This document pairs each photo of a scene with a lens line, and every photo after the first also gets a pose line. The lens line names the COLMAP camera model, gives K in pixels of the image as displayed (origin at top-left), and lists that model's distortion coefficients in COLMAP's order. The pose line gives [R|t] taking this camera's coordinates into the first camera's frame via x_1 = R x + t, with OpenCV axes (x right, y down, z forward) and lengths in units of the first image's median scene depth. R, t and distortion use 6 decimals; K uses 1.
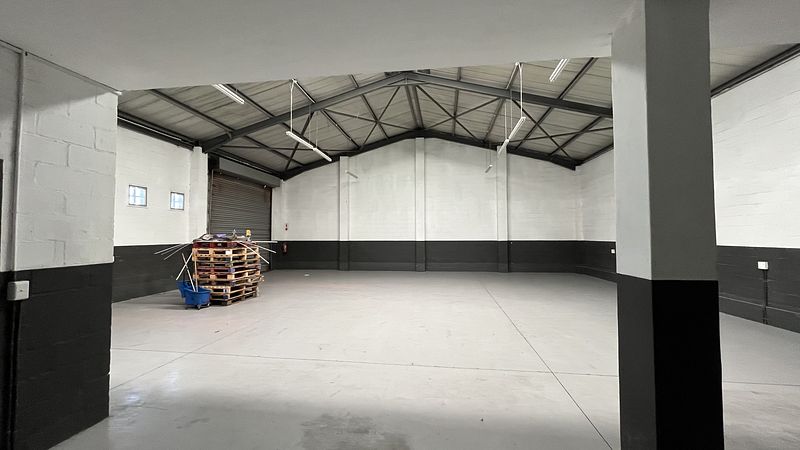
lens RADIAL K [[323.1, 0, 399.2], [0, 323.1, 223.5], [0, 0, 1]] dist [-0.008158, 0.000514]
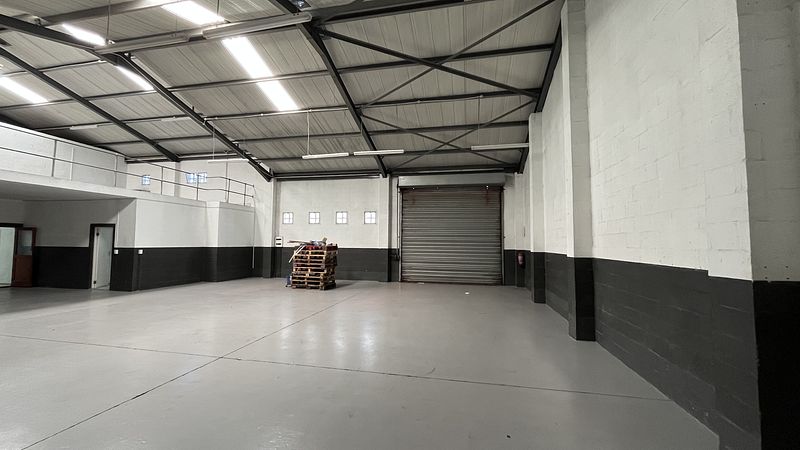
lens RADIAL K [[323.1, 0, 392.1], [0, 323.1, 222.1], [0, 0, 1]] dist [-0.008158, 0.000514]
pose [[-0.078884, -0.060258, -0.995061, 0.684632], [0.028141, 0.997639, -0.062645, 0.040629], [0.996487, -0.032944, -0.077002, 1.167095]]
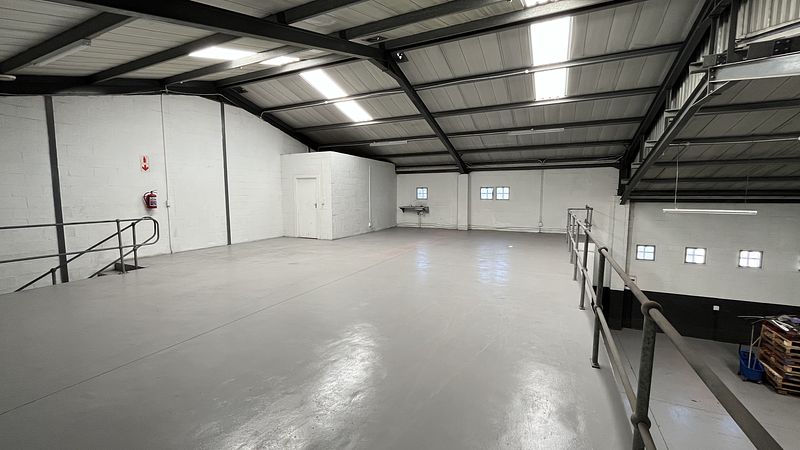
lens RADIAL K [[323.1, 0, 394.1], [0, 323.1, 223.7], [0, 0, 1]] dist [-0.008158, 0.000514]
pose [[-0.318946, 0.085827, -0.943879, 0.549027], [0.037531, 0.996254, 0.077907, -0.292343], [0.947029, -0.010576, -0.320973, 0.139248]]
